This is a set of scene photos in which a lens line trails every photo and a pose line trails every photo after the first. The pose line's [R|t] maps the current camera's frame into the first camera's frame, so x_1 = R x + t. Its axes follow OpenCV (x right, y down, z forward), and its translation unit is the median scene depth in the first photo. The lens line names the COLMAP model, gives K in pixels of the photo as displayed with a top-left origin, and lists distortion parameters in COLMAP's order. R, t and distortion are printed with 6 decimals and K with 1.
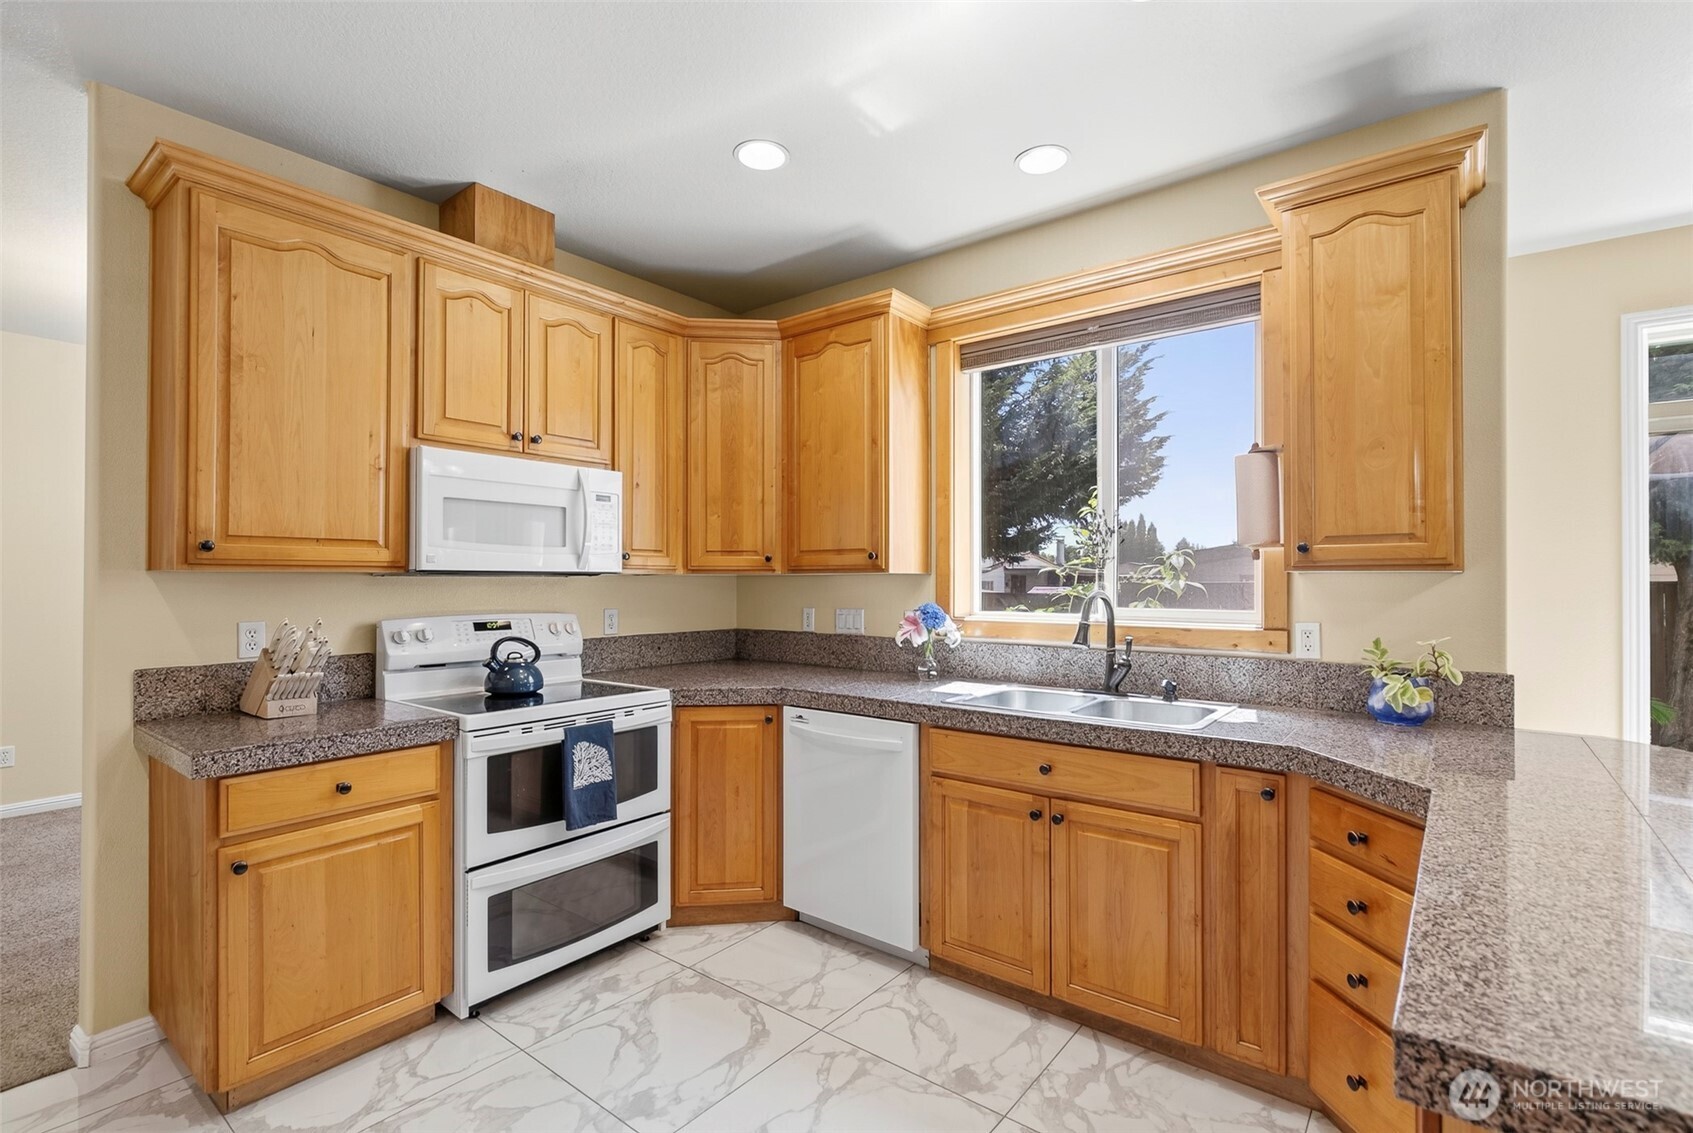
lens RADIAL K [[777.8, 0, 887.1], [0, 777.8, 575.7], [0, 0, 1]] dist [-0.005126, 0.001135]
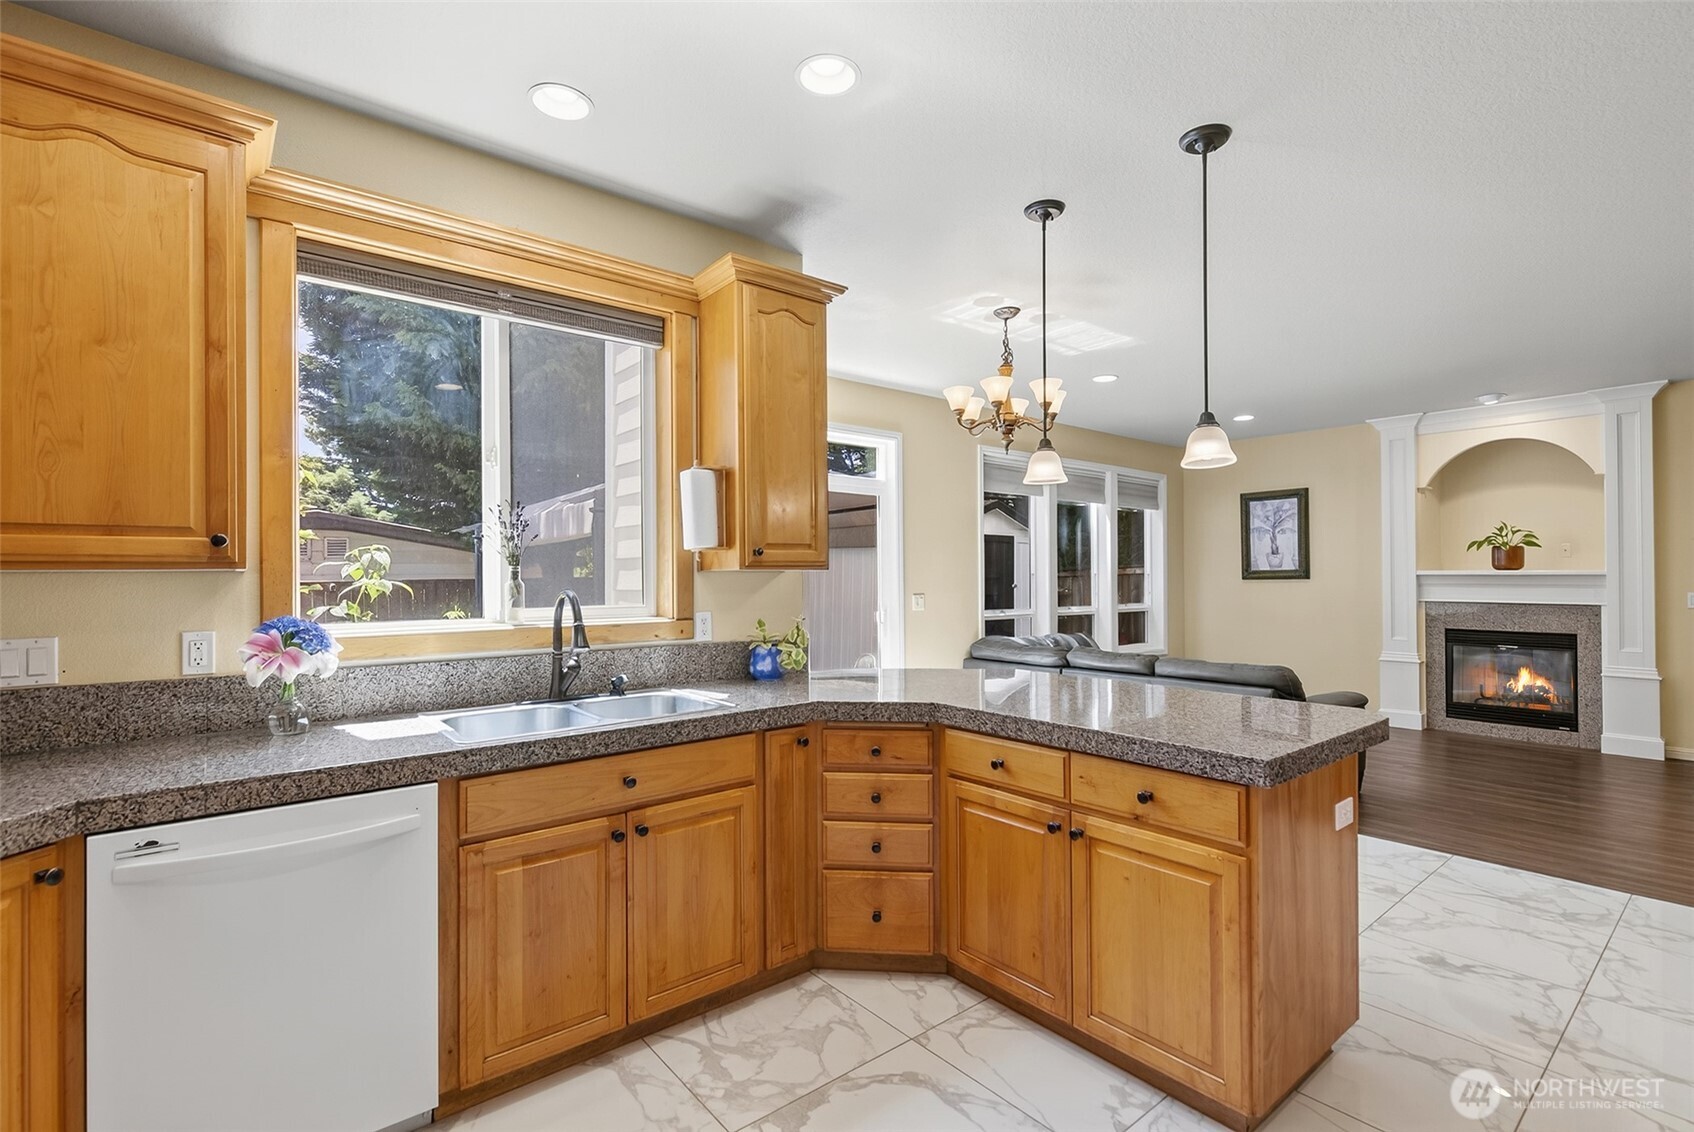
lens RADIAL K [[778.2, 0, 824.7], [0, 778.2, 570.3], [0, 0, 1]] dist [-0.005126, 0.001135]
pose [[0.243823, 0.004089, 0.969811, -0.574298], [0.002483, 0.999985, -0.004841, 0.001548], [-0.969817, 0.003588, 0.243809, 0.492023]]
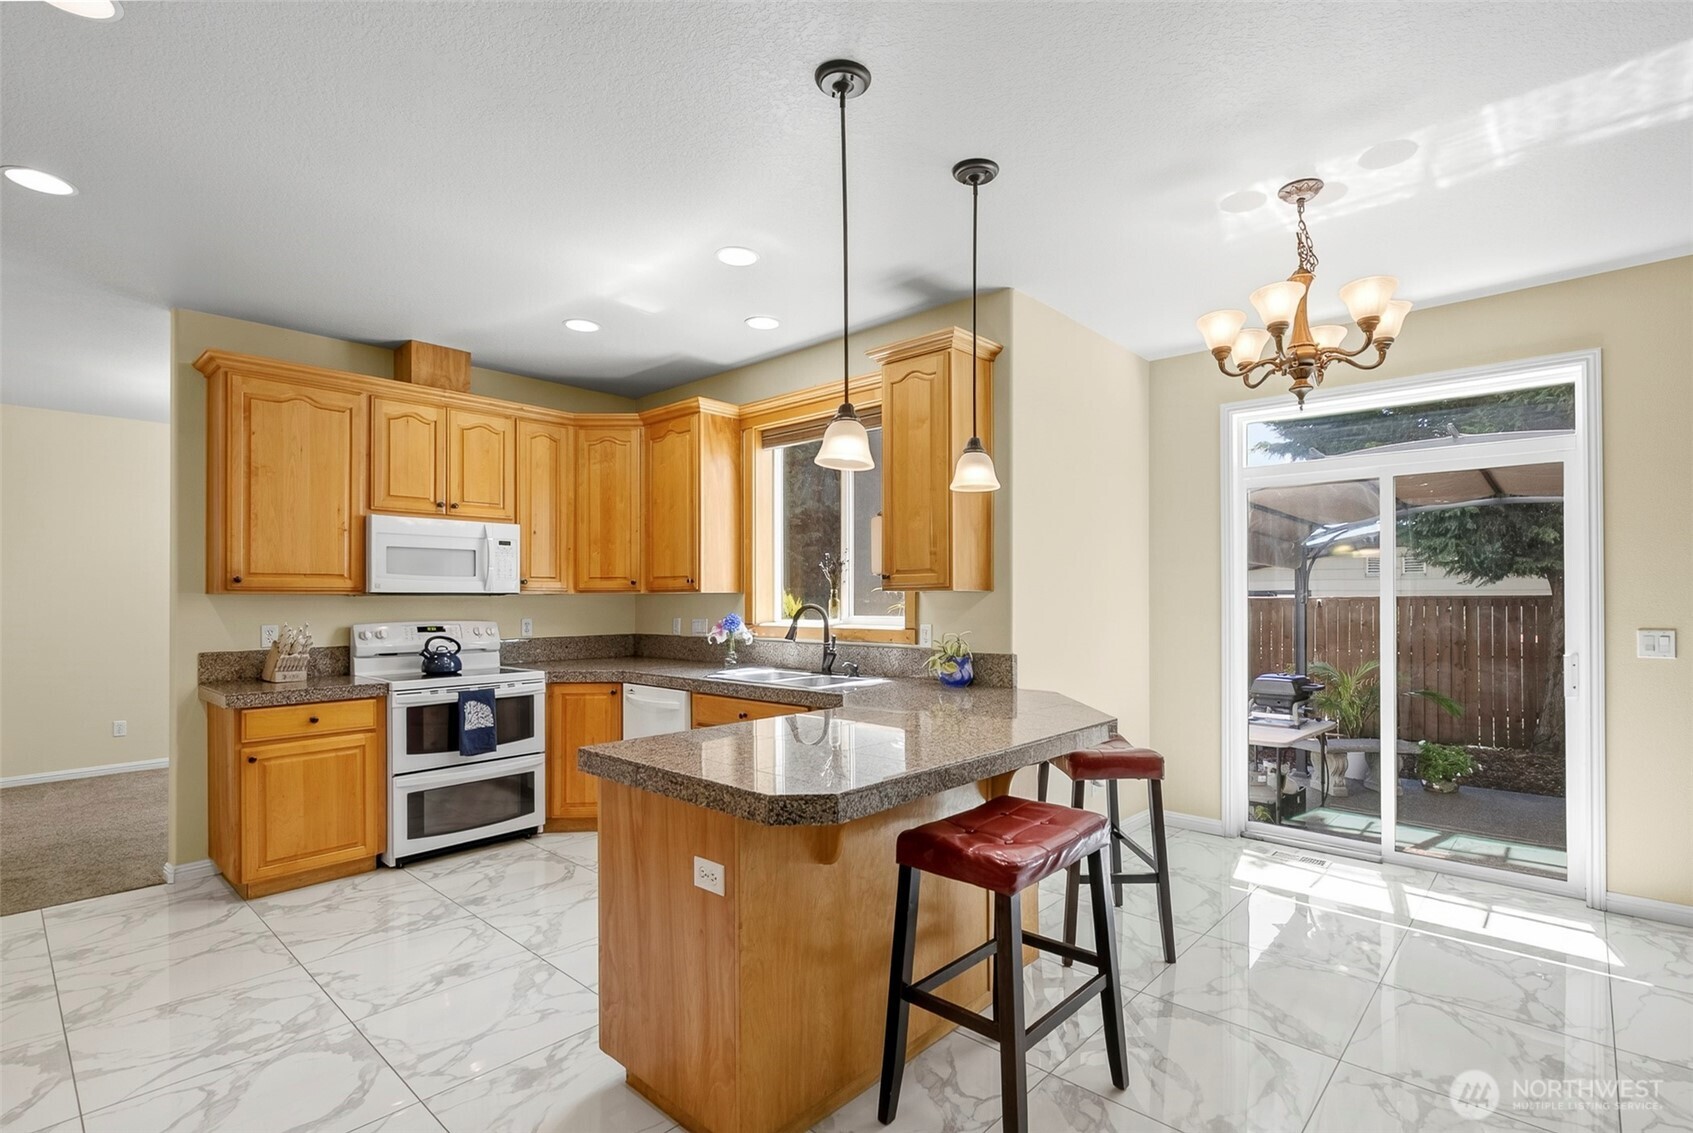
lens RADIAL K [[777.8, 0, 904.7], [0, 777.8, 593.4], [0, 0, 1]] dist [-0.005126, 0.001135]
pose [[0.998669, -0.004894, -0.051343, 0.549565], [0.004931, 0.999988, 0.000587, -0.000941], [0.051339, -0.000839, 0.998681, -0.512132]]
